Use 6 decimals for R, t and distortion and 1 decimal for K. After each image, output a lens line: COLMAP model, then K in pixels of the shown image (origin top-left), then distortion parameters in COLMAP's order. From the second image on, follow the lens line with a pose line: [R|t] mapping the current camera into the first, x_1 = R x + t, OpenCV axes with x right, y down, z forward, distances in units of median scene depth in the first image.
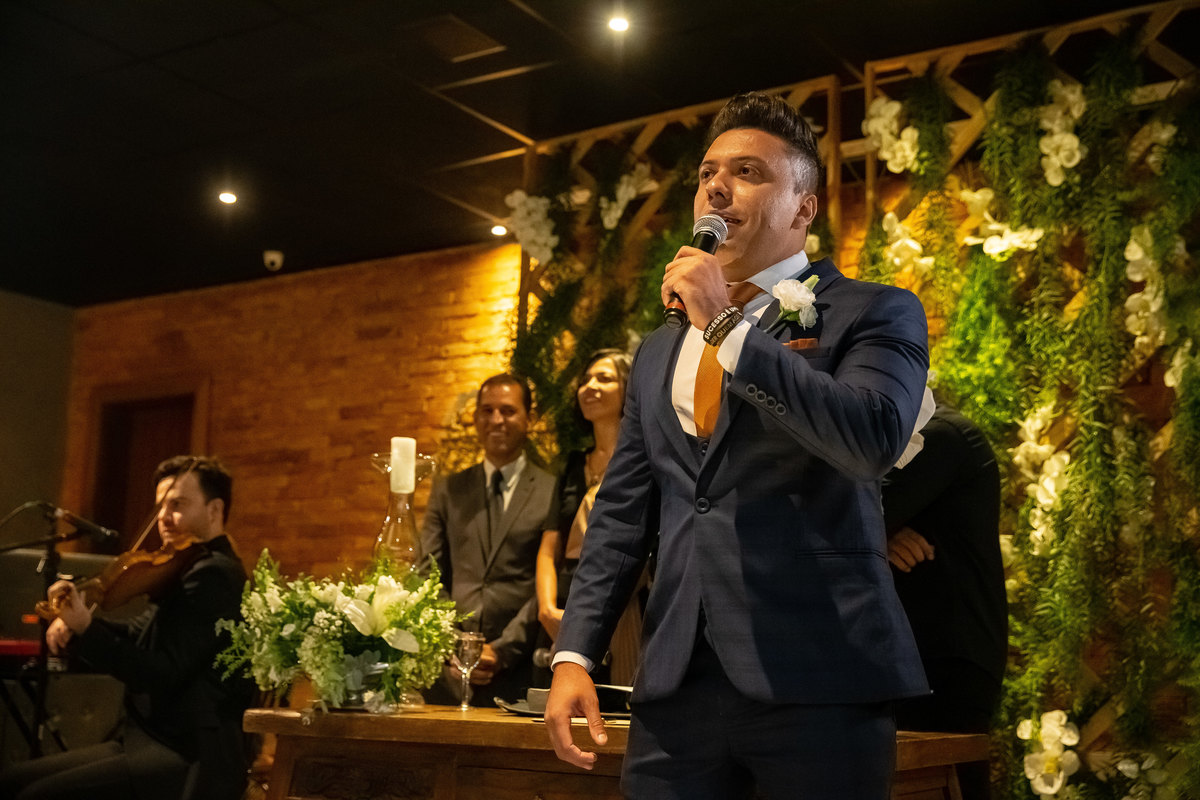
lens RADIAL K [[1509.4, 0, 596.0], [0, 1509.4, 397.5], [0, 0, 1]] dist [0.077379, 0.000000]
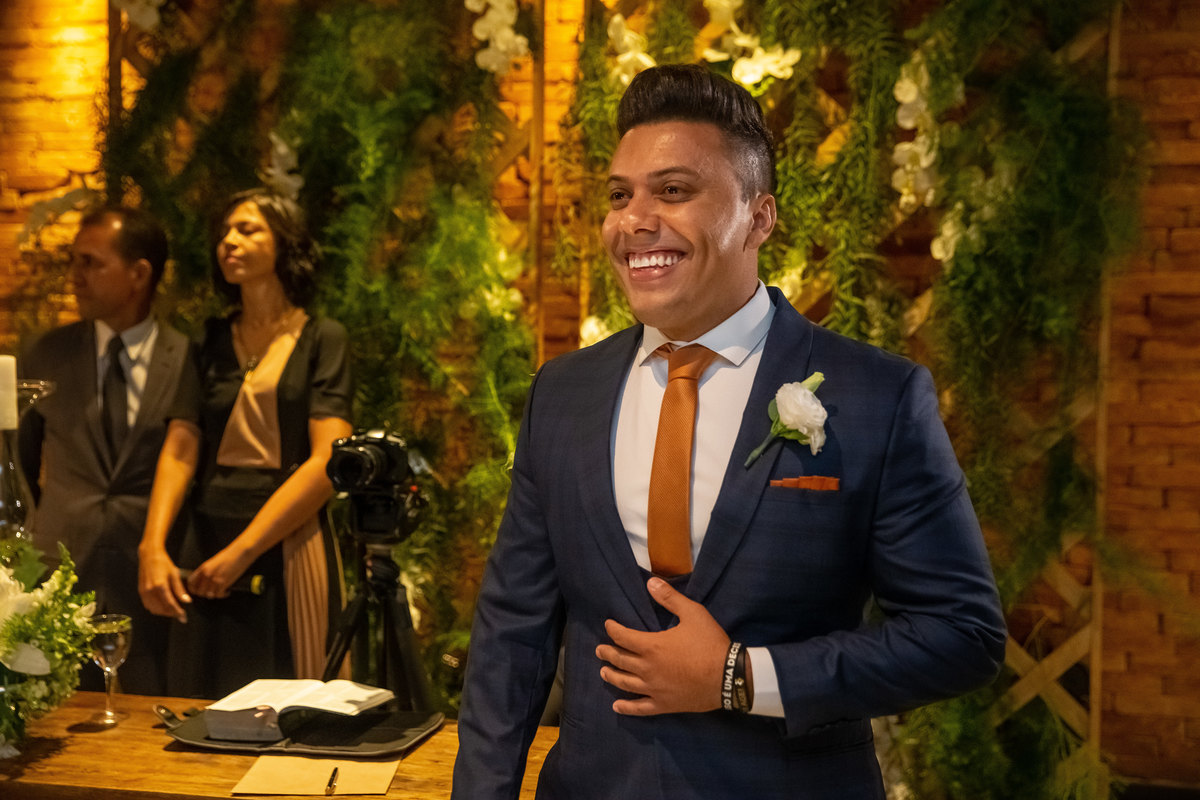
lens RADIAL K [[1635.8, 0, 607.6], [0, 1635.8, 408.9], [0, 0, 1]] dist [0.101629, 0.000000]
pose [[0.959505, -0.034249, 0.279601, -0.063768], [-0.032324, 0.972638, 0.230067, -0.127255], [-0.279830, -0.229788, 0.932144, 0.158336]]
